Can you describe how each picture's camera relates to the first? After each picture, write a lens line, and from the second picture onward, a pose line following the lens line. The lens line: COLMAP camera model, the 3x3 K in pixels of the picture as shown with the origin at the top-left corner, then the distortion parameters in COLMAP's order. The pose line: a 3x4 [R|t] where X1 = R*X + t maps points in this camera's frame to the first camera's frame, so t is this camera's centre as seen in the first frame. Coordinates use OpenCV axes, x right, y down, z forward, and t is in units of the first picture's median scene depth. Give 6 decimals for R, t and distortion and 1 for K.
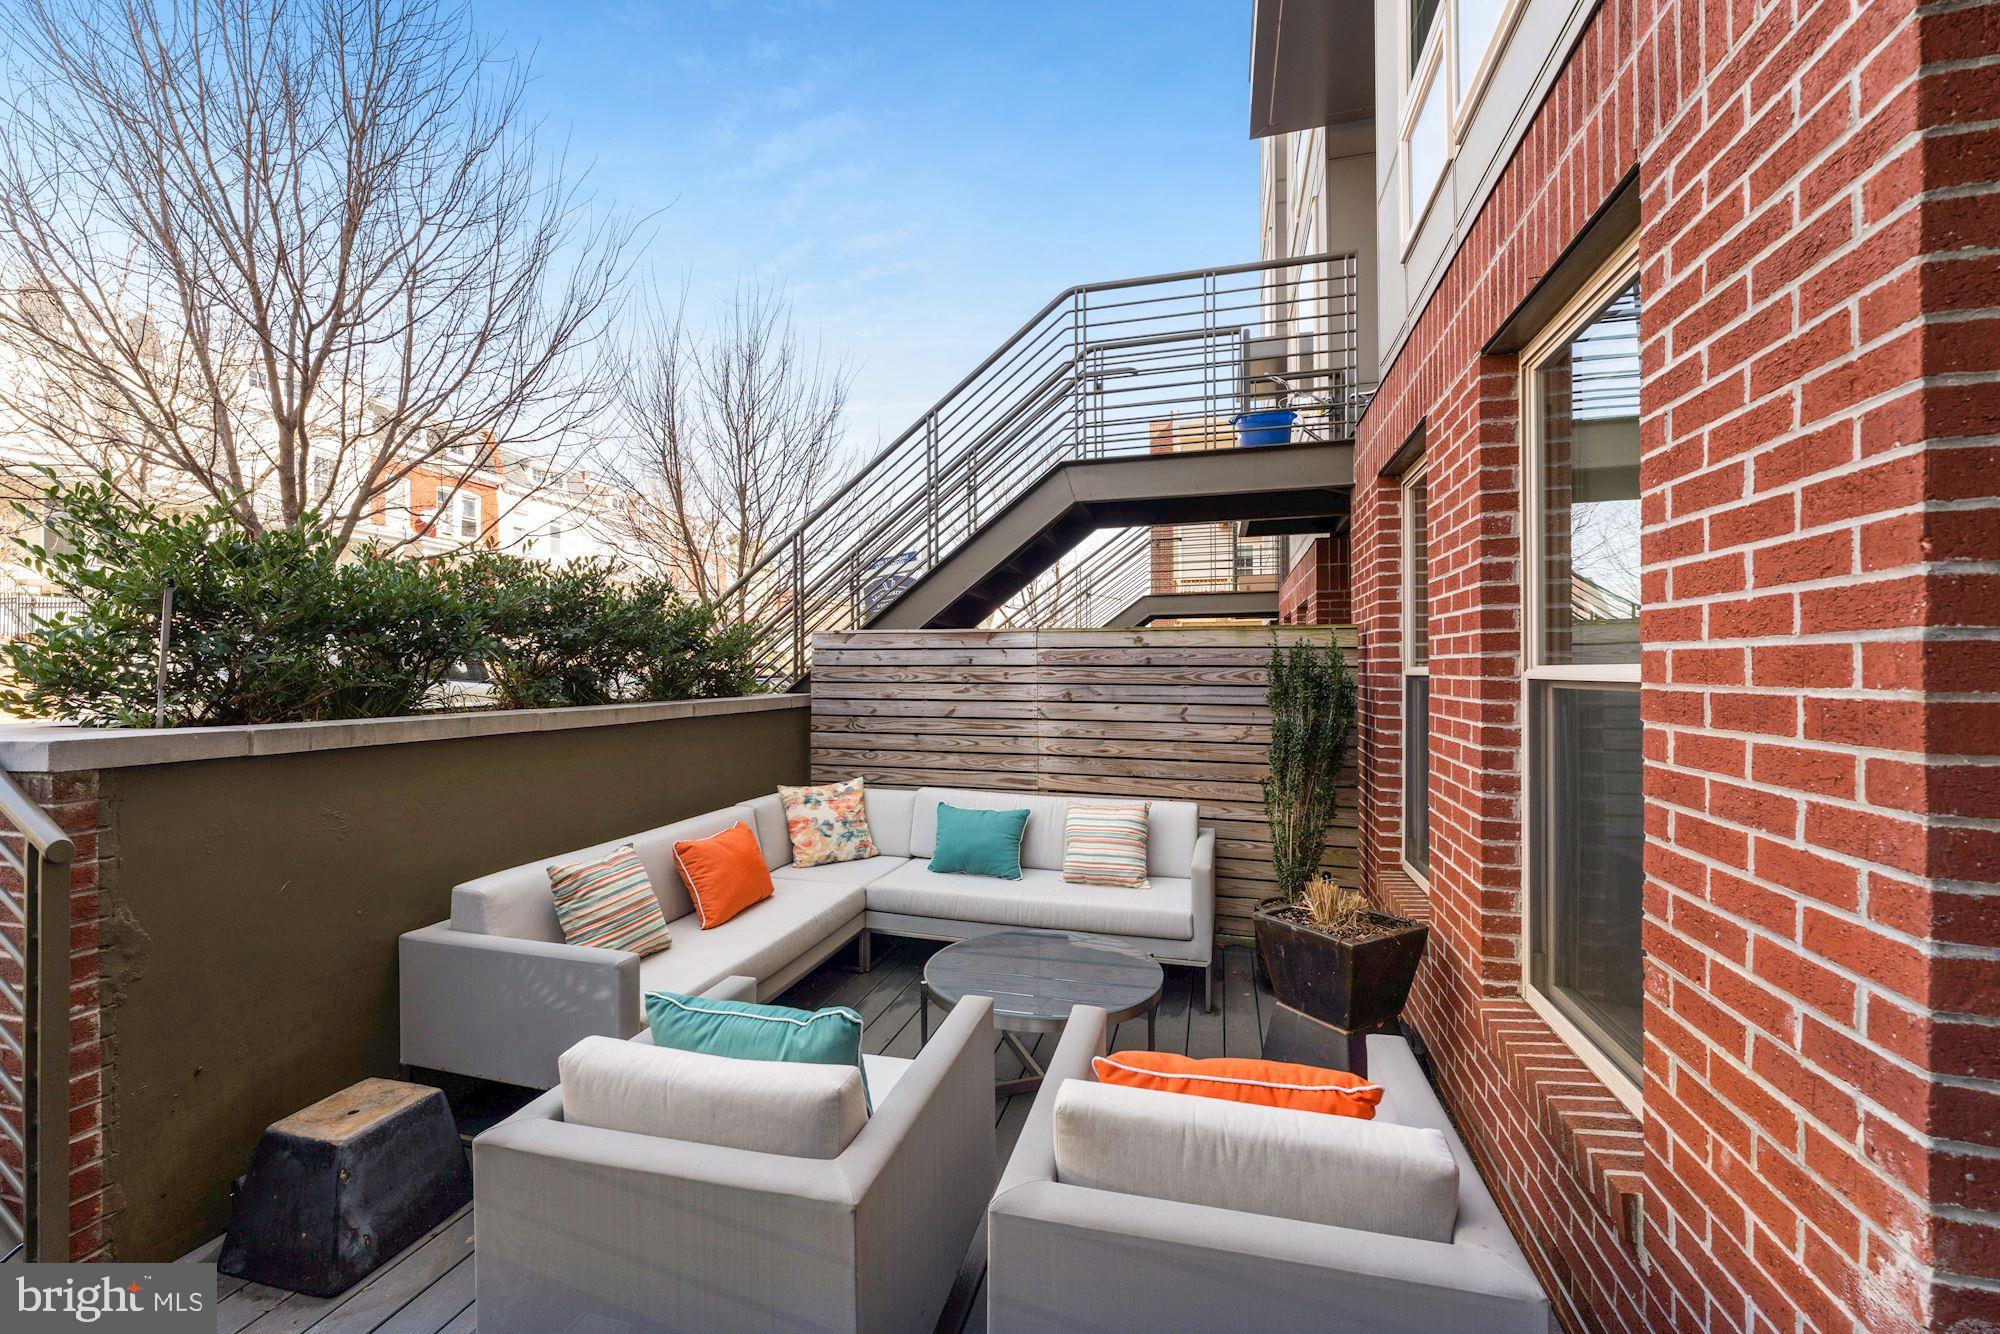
lens RADIAL K [[788.8, 0, 1008.6], [0, 788.8, 661.2], [0, 0, 1]] dist [-0.003115, 0.000756]
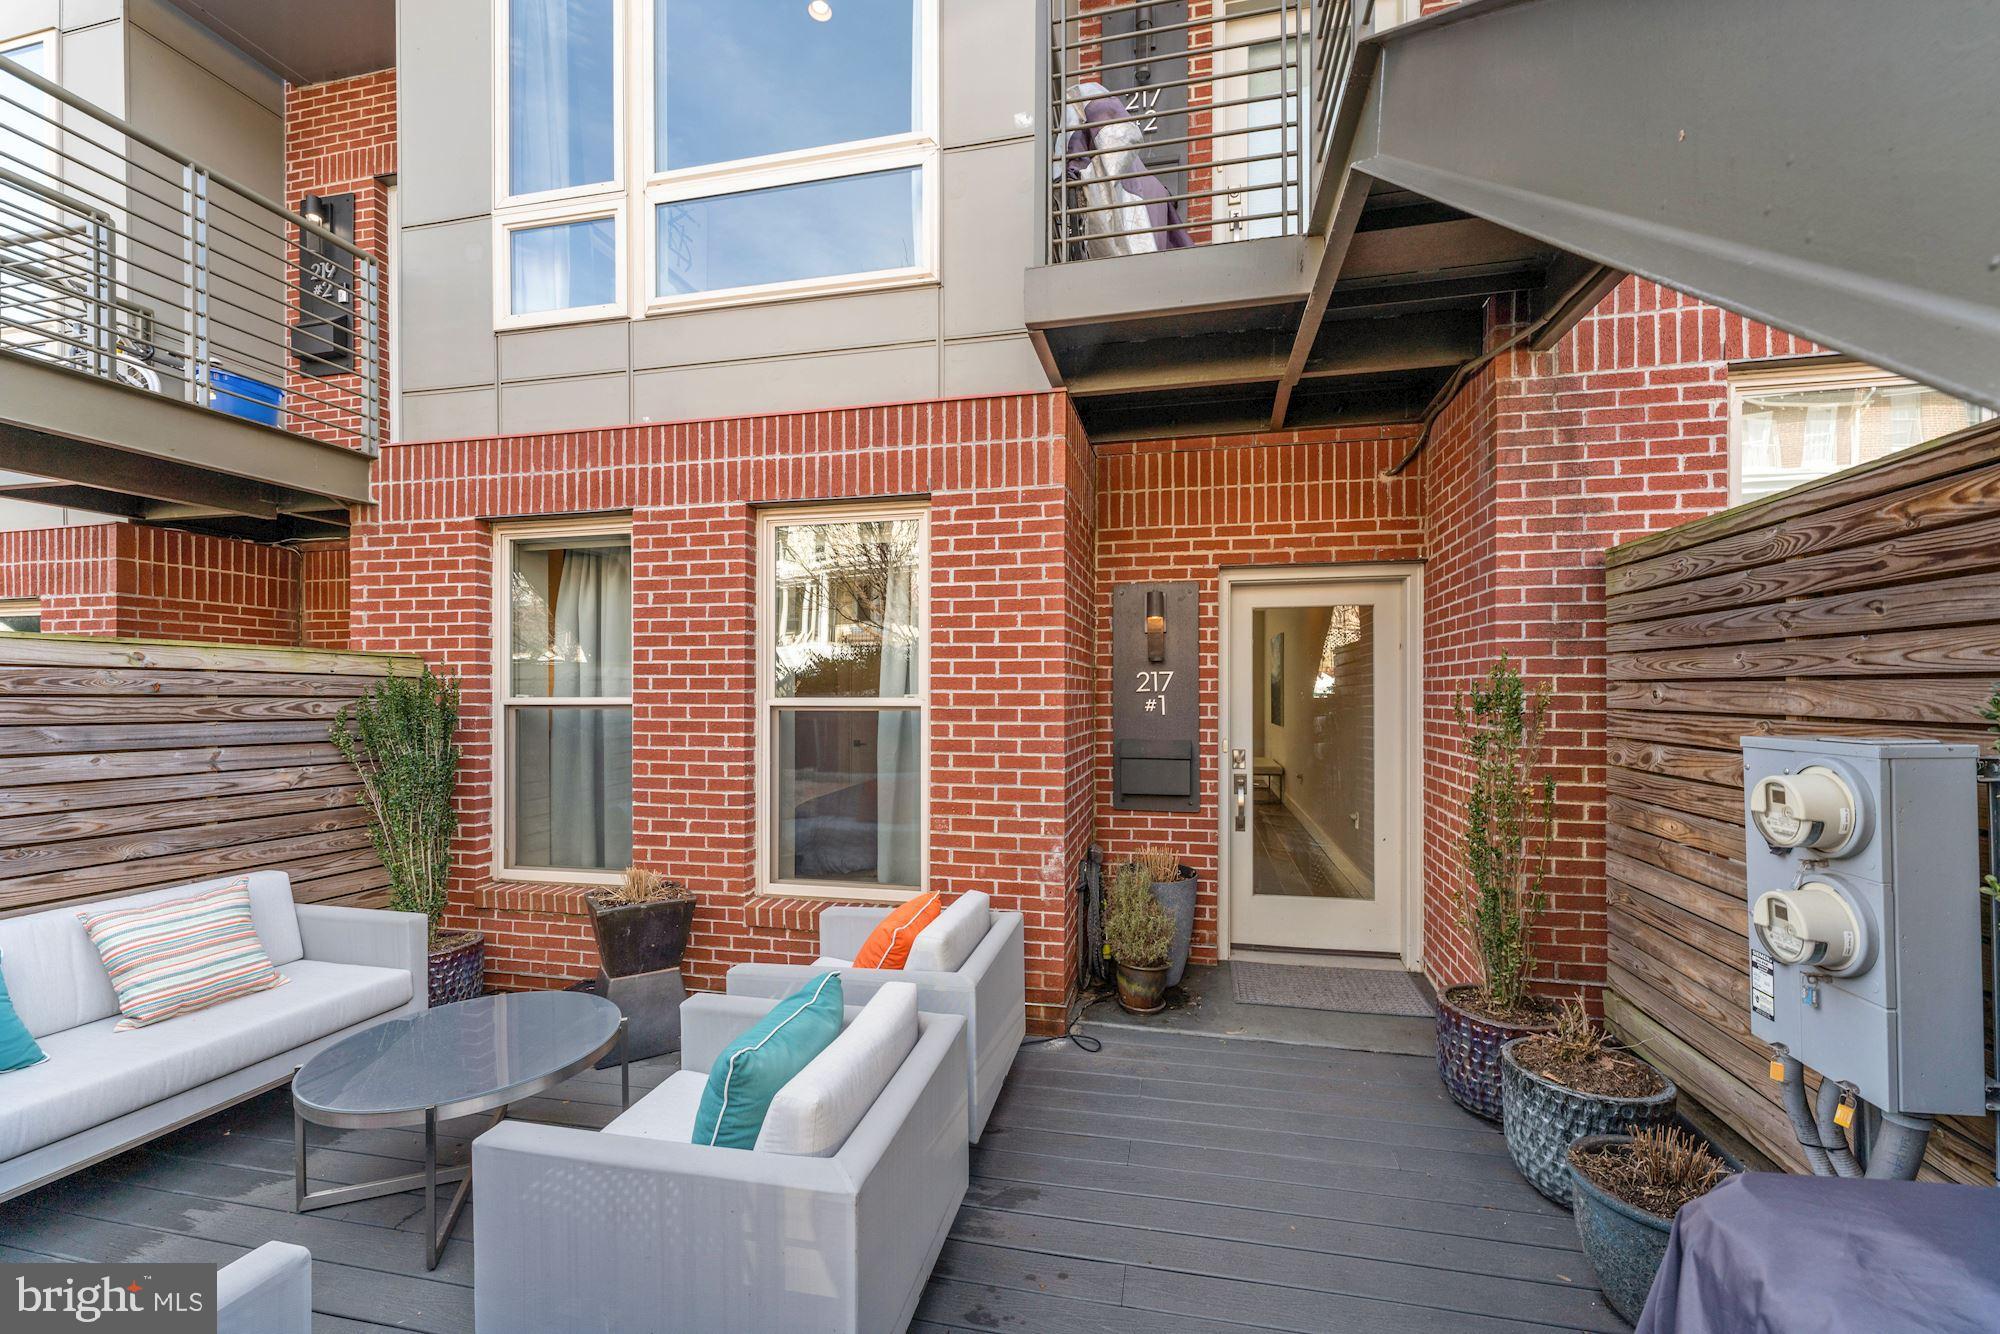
lens RADIAL K [[788.8, 0, 1009.7], [0, 788.8, 688.5], [0, 0, 1]] dist [-0.003115, 0.000756]
pose [[-0.041642, 0.009145, 0.999091, -0.554261], [-0.011143, 0.999892, -0.009617, -0.001971], [-0.999070, -0.011533, -0.041536, 0.286285]]
